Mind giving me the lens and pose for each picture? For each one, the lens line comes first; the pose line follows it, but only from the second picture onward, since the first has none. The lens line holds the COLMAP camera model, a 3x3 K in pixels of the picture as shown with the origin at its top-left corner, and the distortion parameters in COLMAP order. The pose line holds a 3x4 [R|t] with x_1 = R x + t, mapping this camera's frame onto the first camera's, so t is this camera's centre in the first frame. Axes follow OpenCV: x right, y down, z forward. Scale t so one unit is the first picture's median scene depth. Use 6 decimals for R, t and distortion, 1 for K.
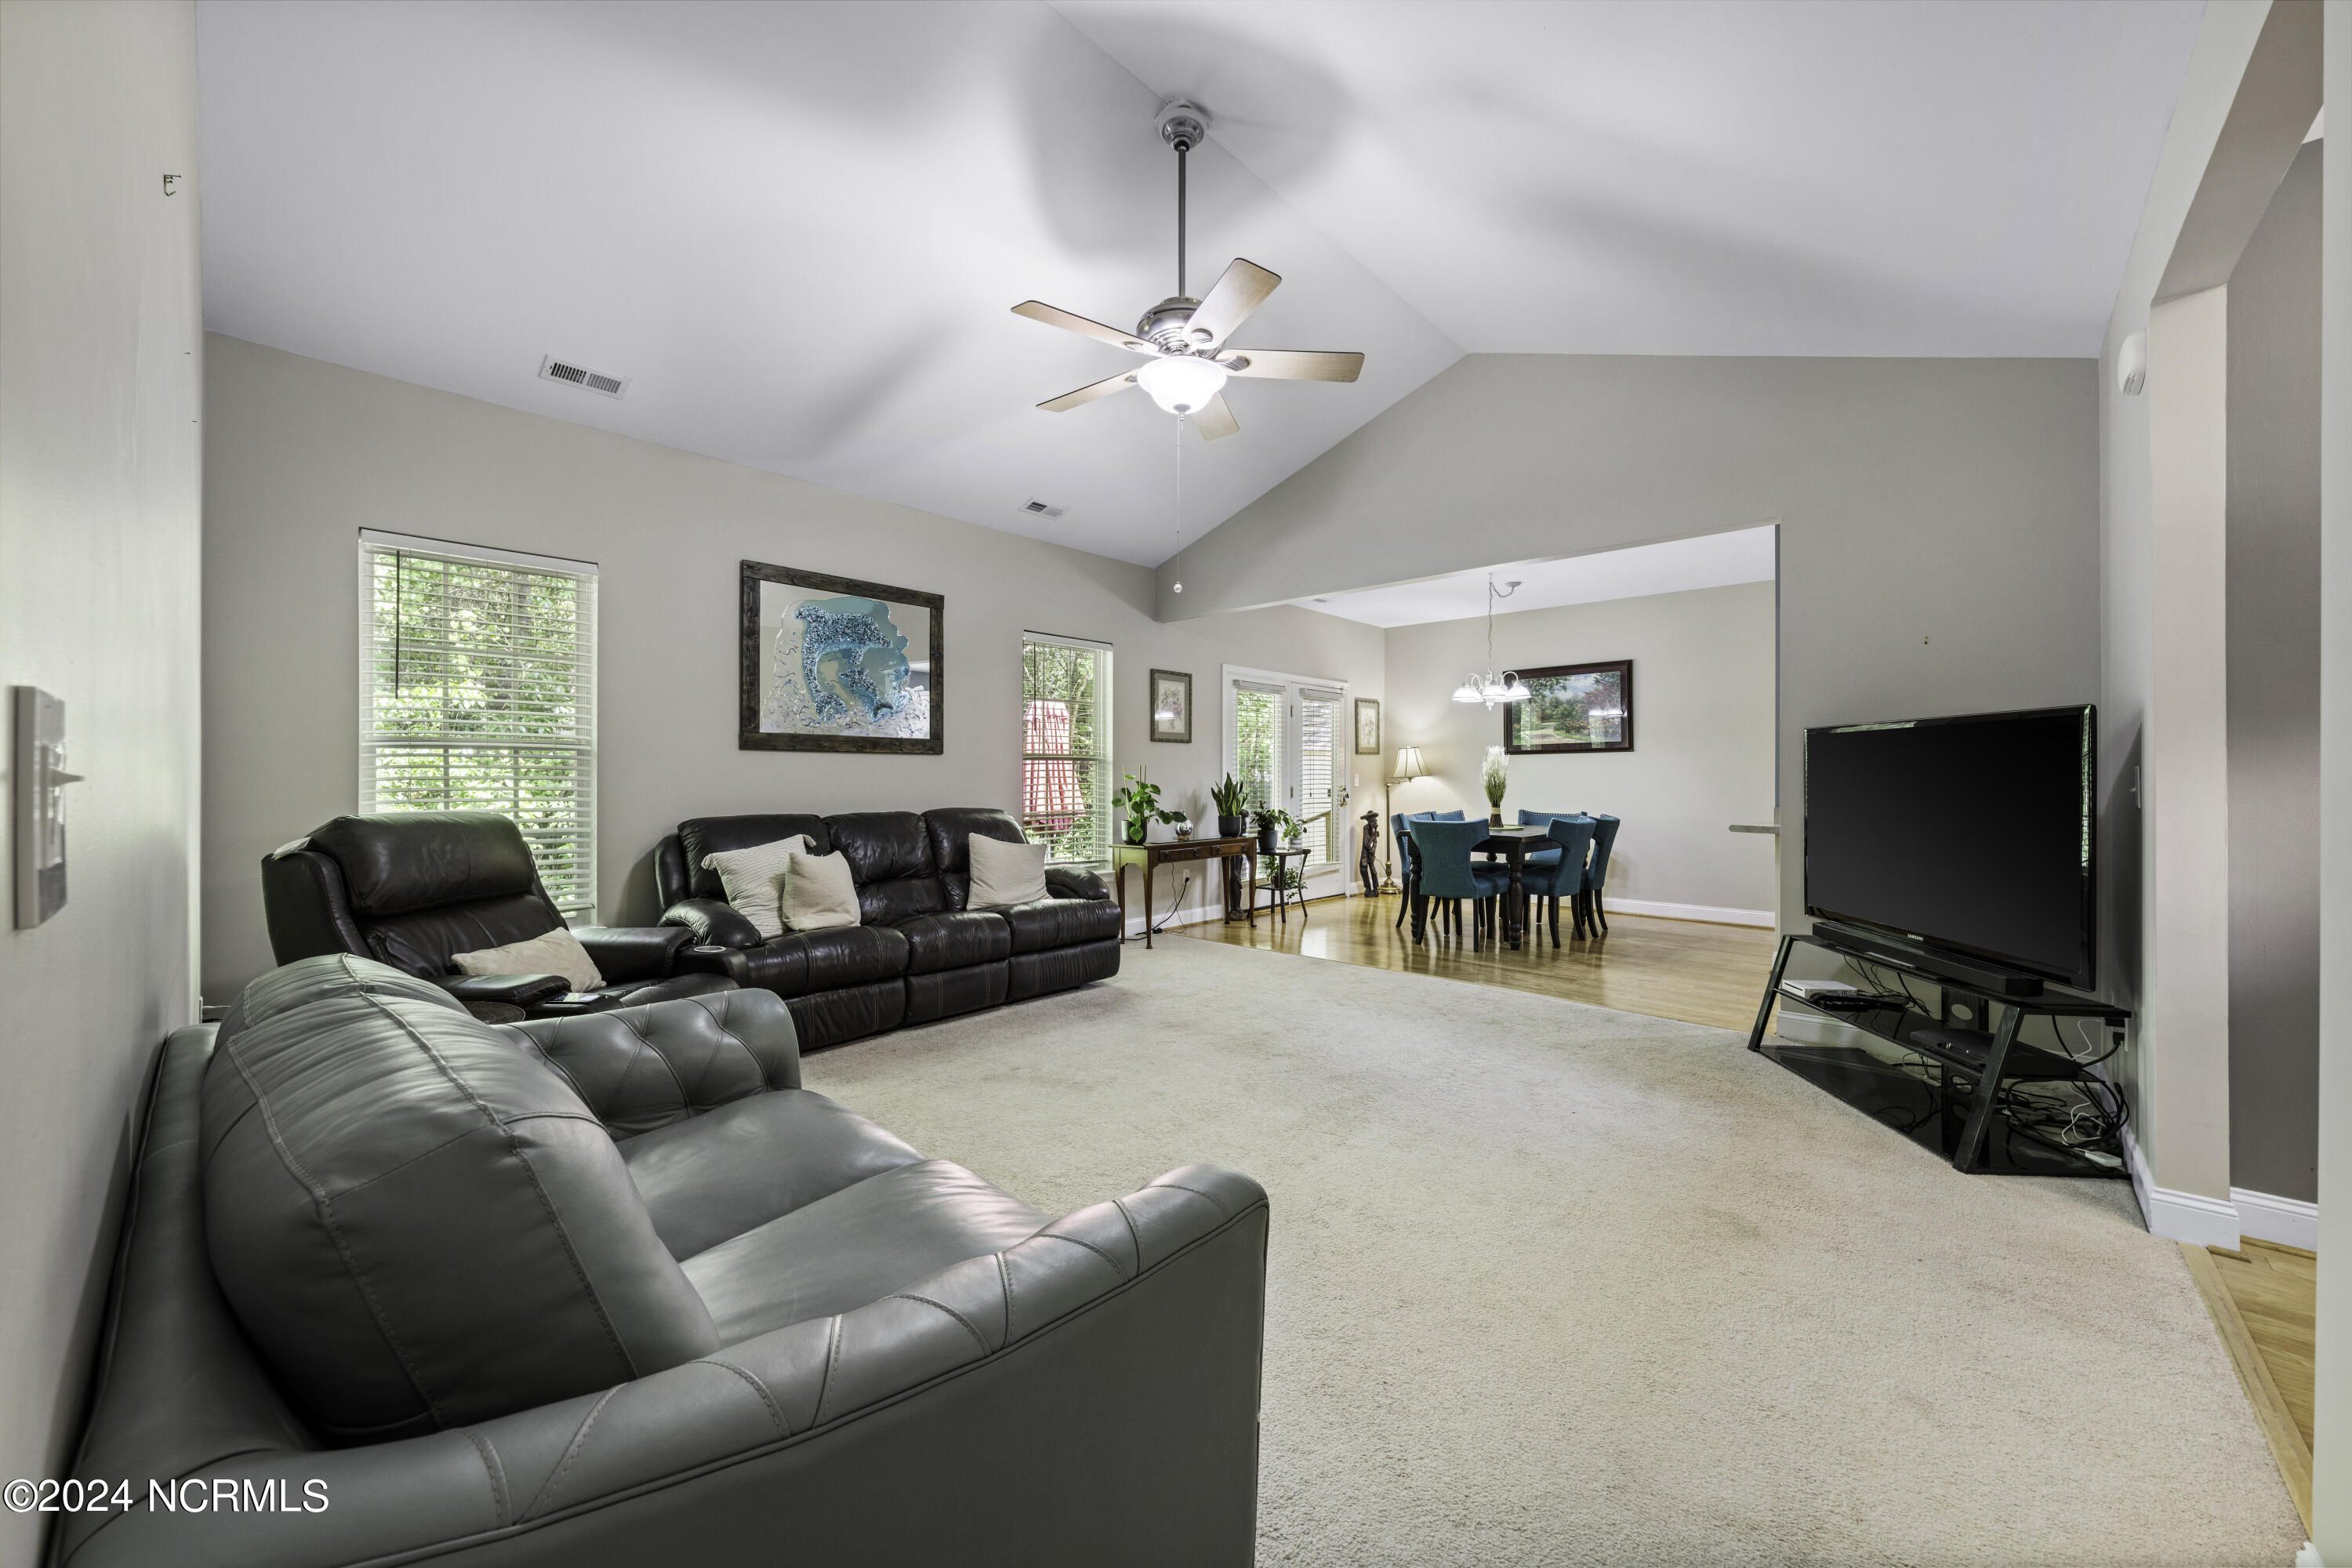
lens RADIAL K [[884.1, 0, 1190.3], [0, 884.1, 785.6], [0, 0, 1]] dist [0.000260, 0.000003]
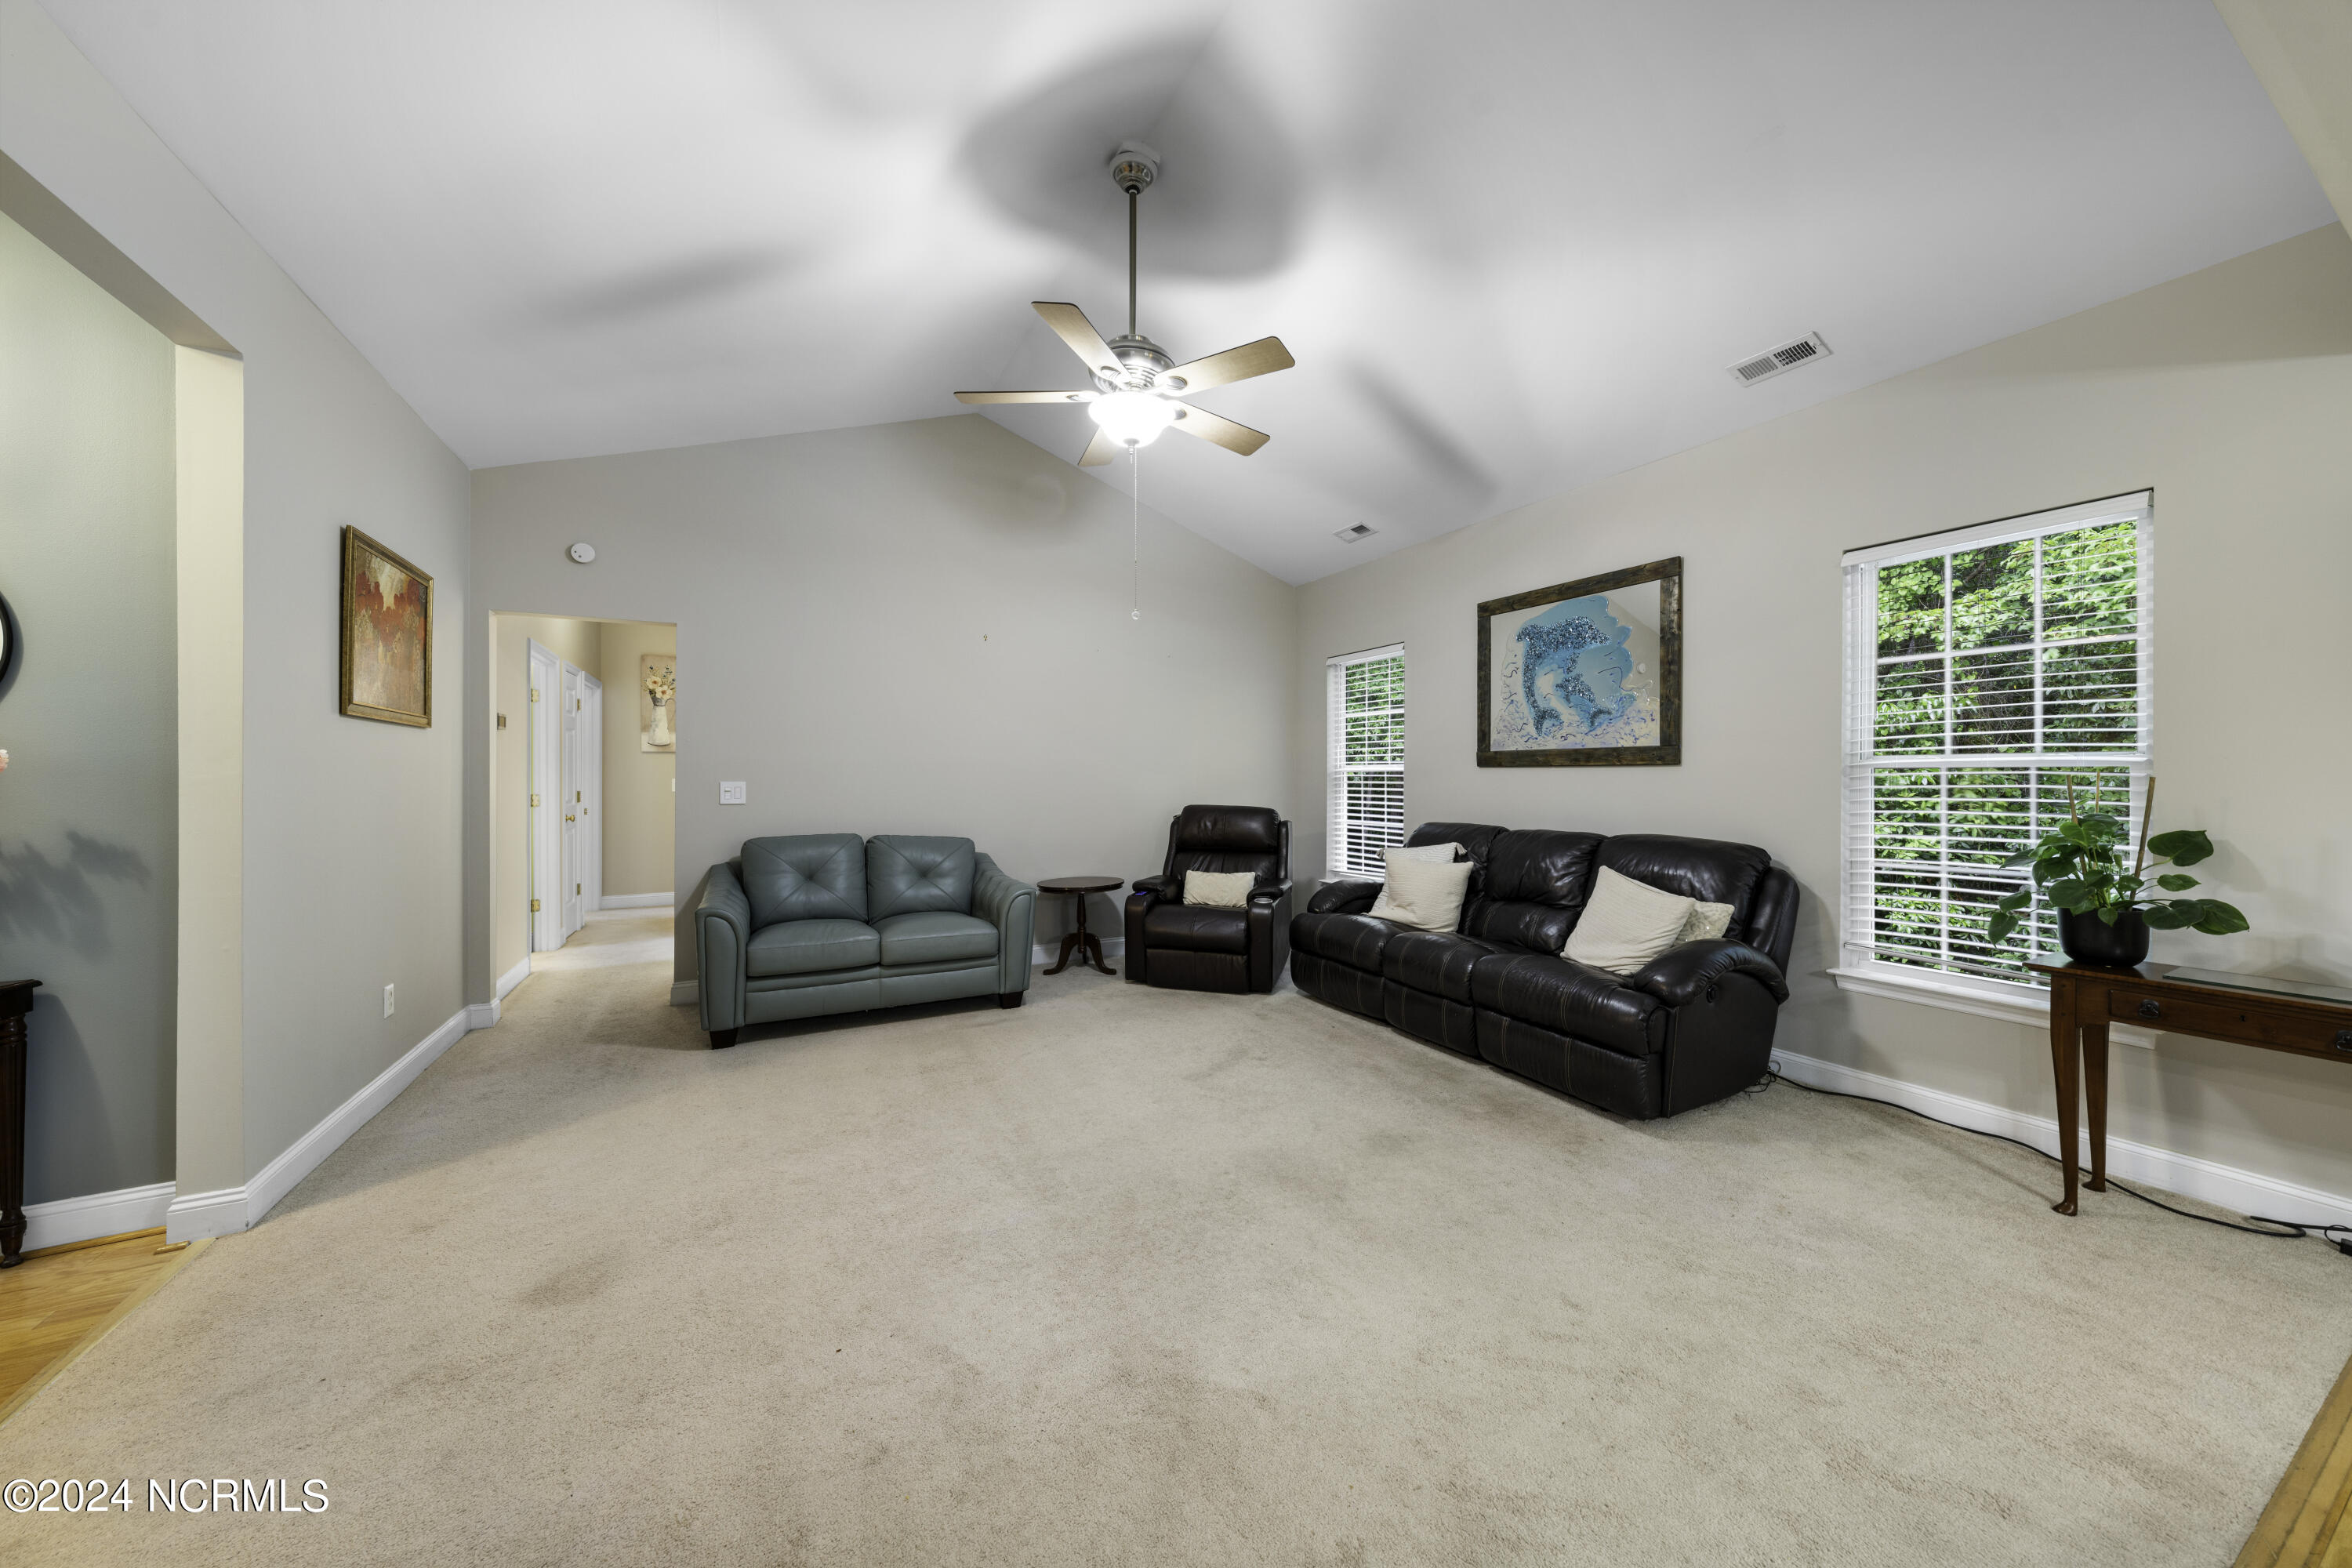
lens RADIAL K [[799.7, 0, 1184.6], [0, 799.7, 780.9], [0, 0, 1]] dist [-0.000433, 0.000503]
pose [[-0.340026, 0.003993, -0.940407, 0.559271], [-0.008780, 0.999934, 0.007421, -0.024347], [0.940375, 0.010780, -0.339969, 0.905609]]
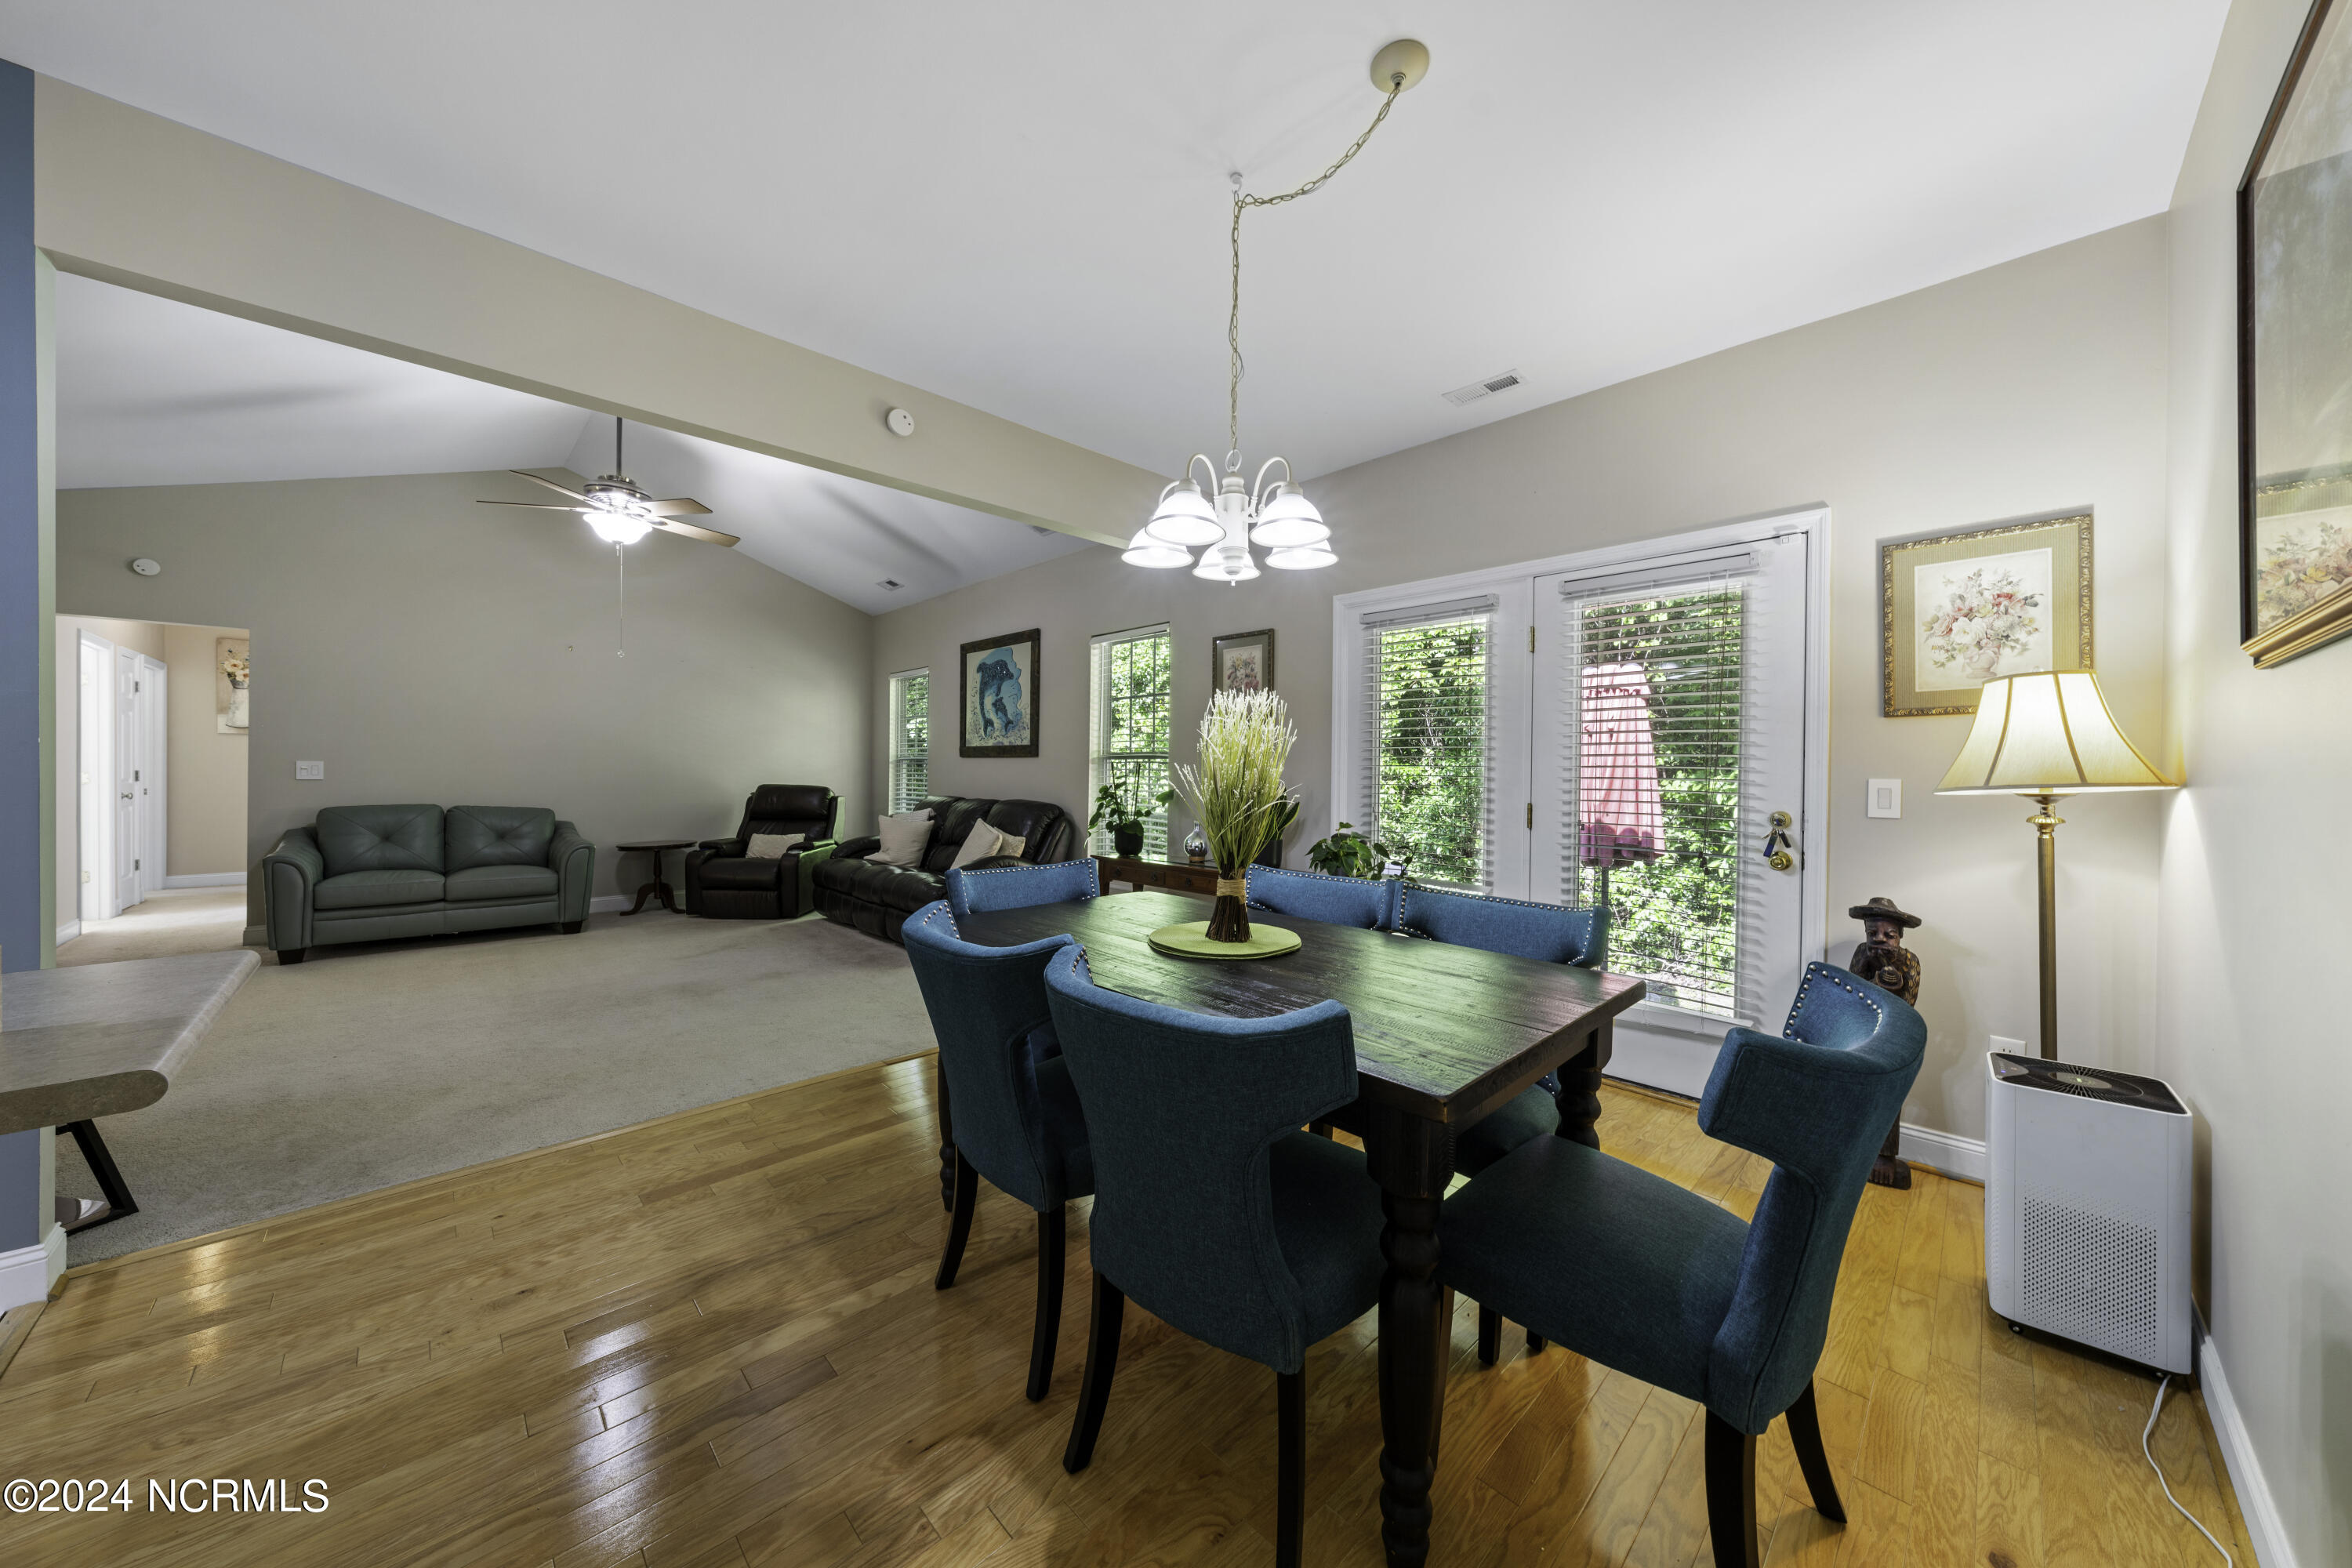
lens RADIAL K [[799.7, 0, 1182.6], [0, 799.7, 774.9], [0, 0, 1]] dist [-0.000433, 0.000503]
pose [[-0.070547, 0.004317, -0.997499, 0.896169], [-0.018114, 0.999820, 0.005609, -0.020937], [0.997344, 0.018464, -0.070456, 1.394418]]
